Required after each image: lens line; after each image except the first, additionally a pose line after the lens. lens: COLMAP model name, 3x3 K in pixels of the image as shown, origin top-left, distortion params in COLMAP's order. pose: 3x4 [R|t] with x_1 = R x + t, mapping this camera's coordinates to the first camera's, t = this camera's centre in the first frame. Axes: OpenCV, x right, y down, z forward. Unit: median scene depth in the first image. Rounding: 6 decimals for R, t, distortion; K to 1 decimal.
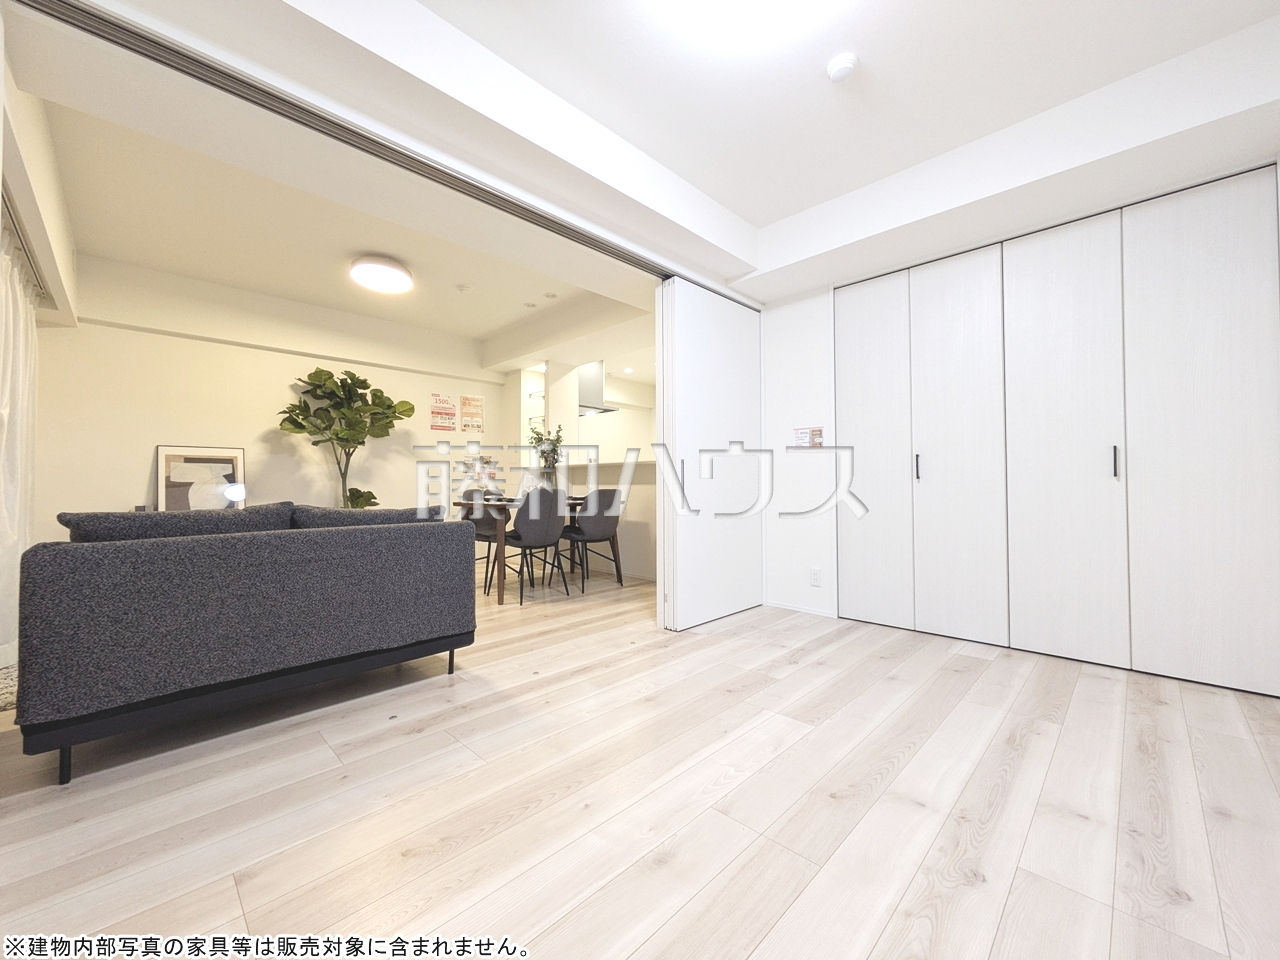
lens RADIAL K [[504.1, 0, 640.5], [0, 504.1, 480.2], [0, 0, 1]] dist [-0.001985, 0.001953]
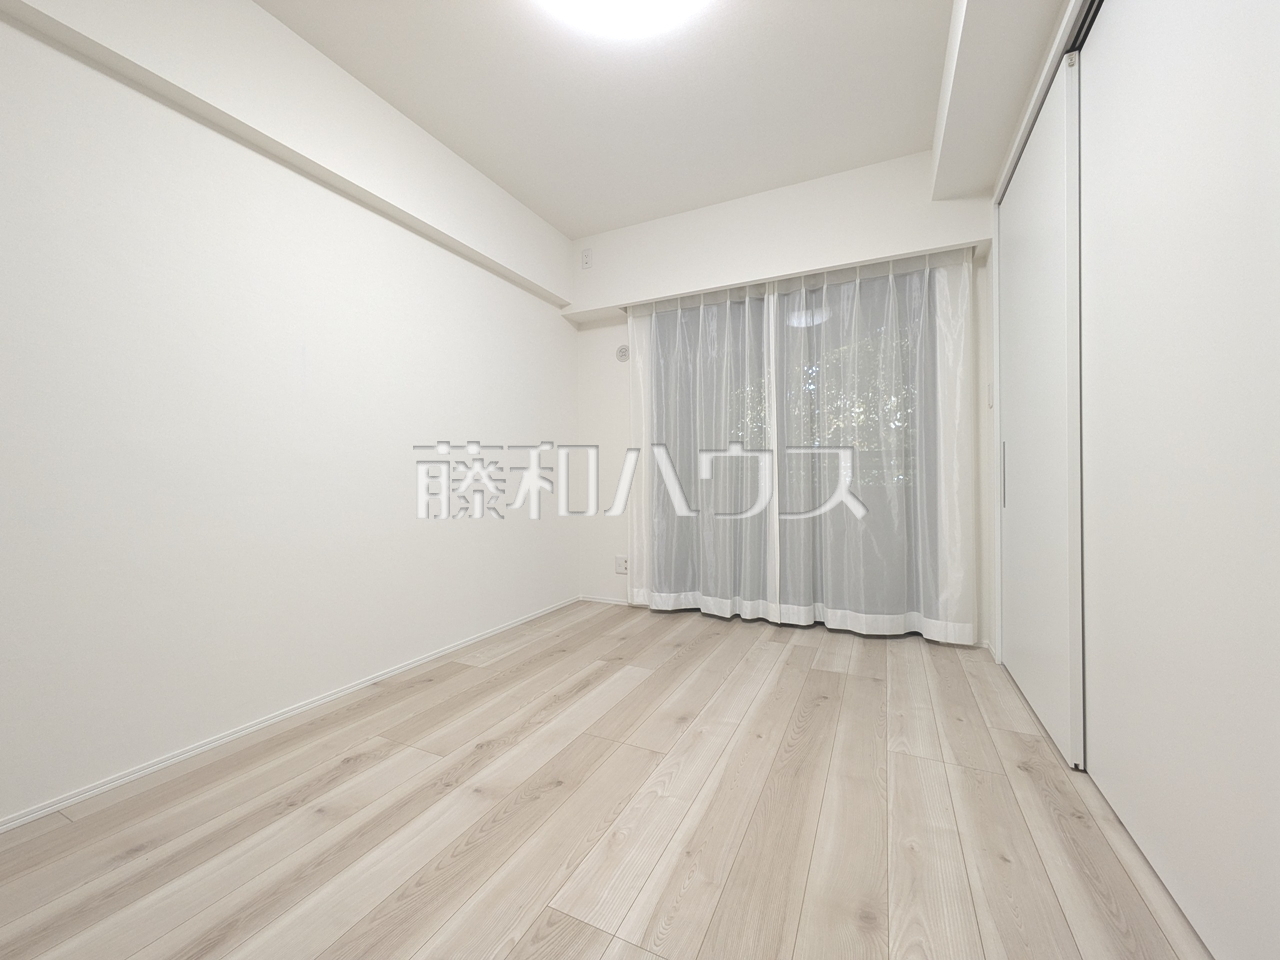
lens RADIAL K [[504.1, 0, 639.2], [0, 504.1, 474.3], [0, 0, 1]] dist [-0.001985, 0.001953]
pose [[-0.947074, 0.008540, -0.320901, 0.331975], [0.015138, 0.999722, -0.018071, 0.010285], [0.320658, -0.021972, -0.946940, 1.226049]]
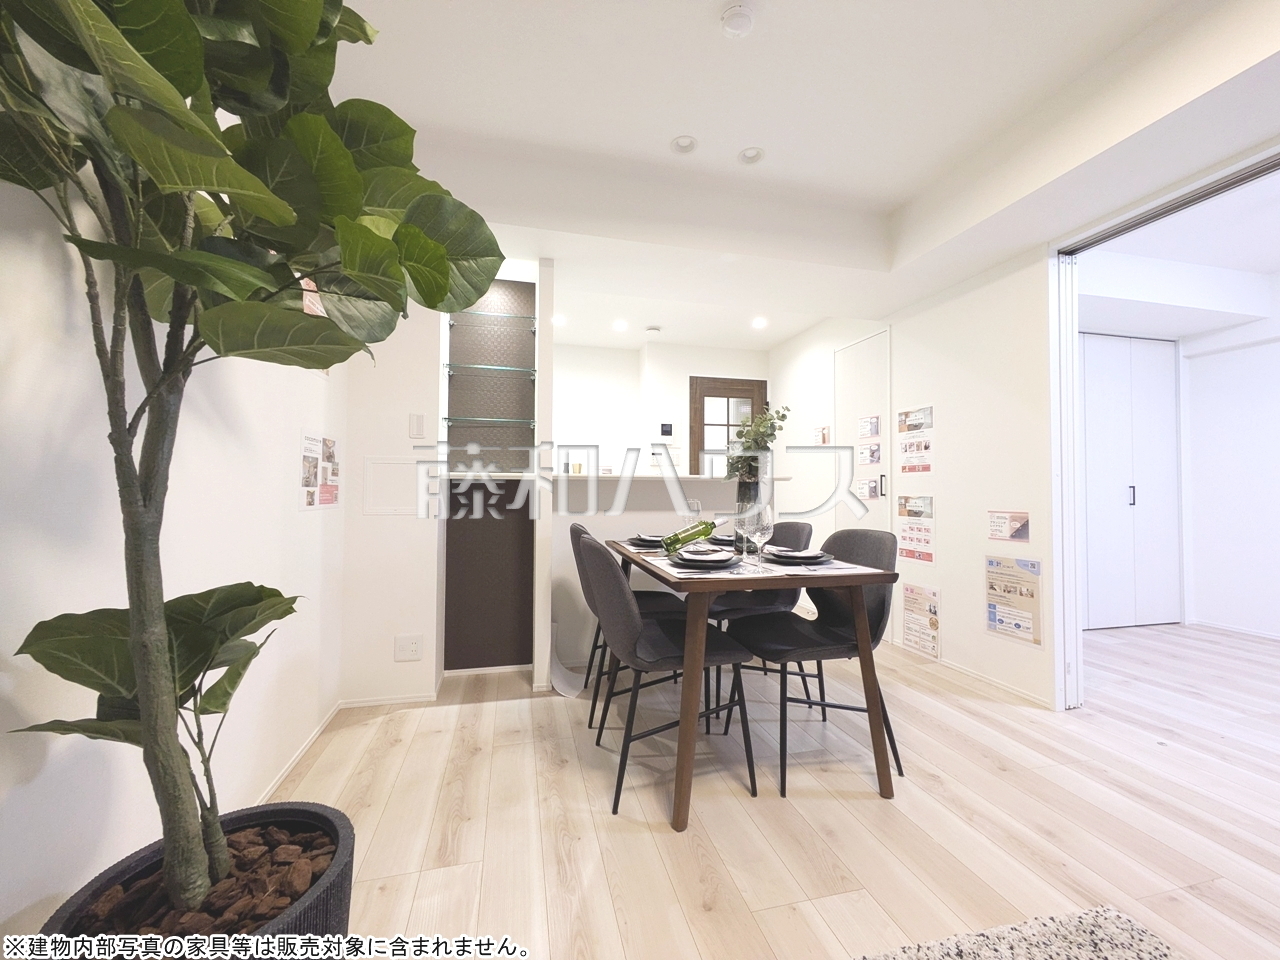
lens RADIAL K [[504.1, 0, 641.0], [0, 504.1, 479.7], [0, 0, 1]] dist [-0.001985, 0.001953]
pose [[0.525024, 0.020690, 0.850836, -1.245662], [-0.016972, 0.999760, -0.013839, -0.041925], [-0.850918, -0.007174, 0.525250, 1.514673]]
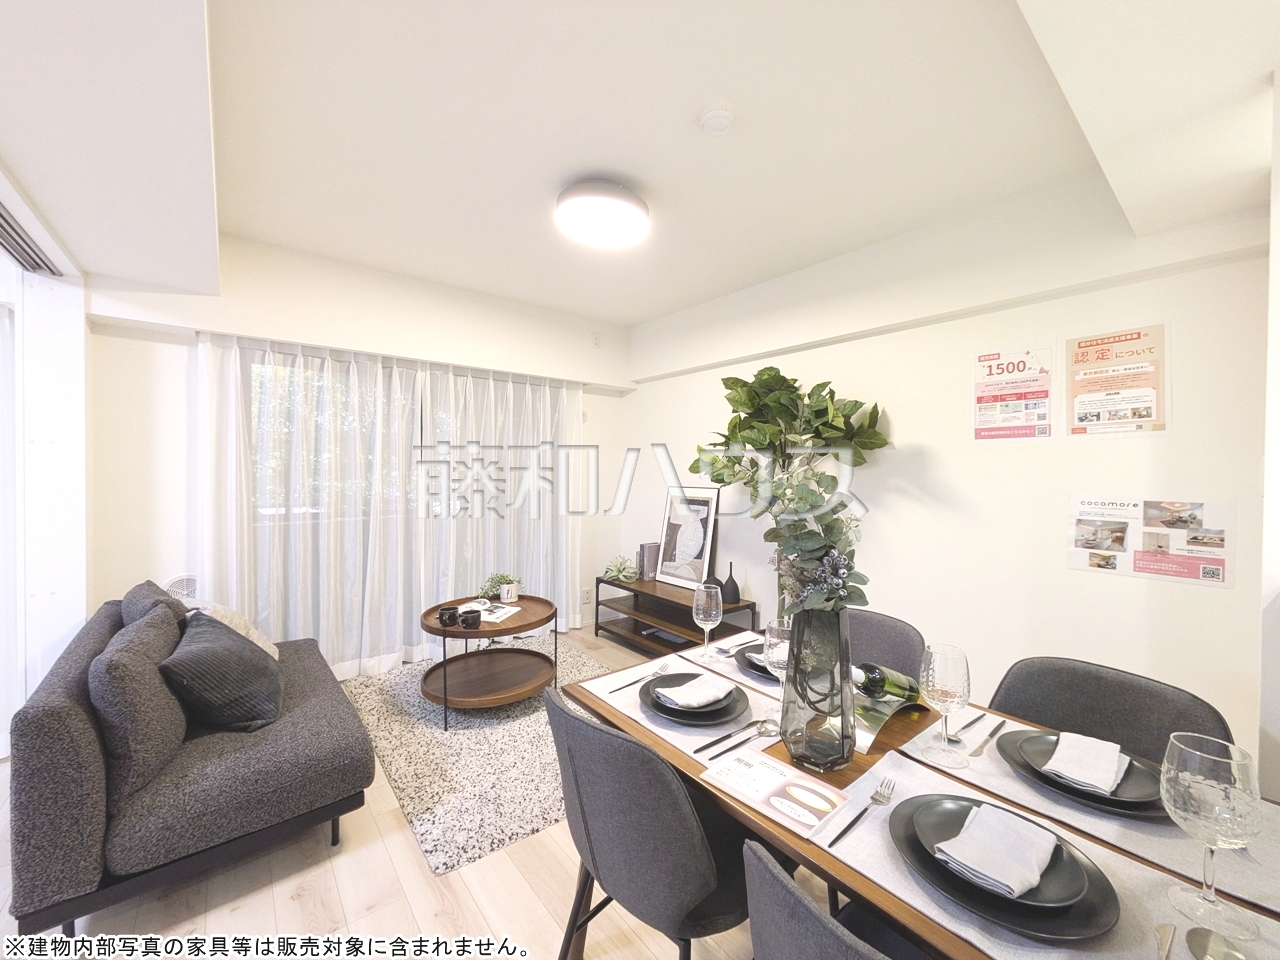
lens RADIAL K [[504.1, 0, 634.2], [0, 504.1, 472.9], [0, 0, 1]] dist [-0.001985, 0.001953]
pose [[-0.110449, 0.010027, -0.993831, 0.123027], [0.004121, 0.999945, 0.009630, -0.175833], [0.993873, -0.003032, -0.110484, 1.725574]]
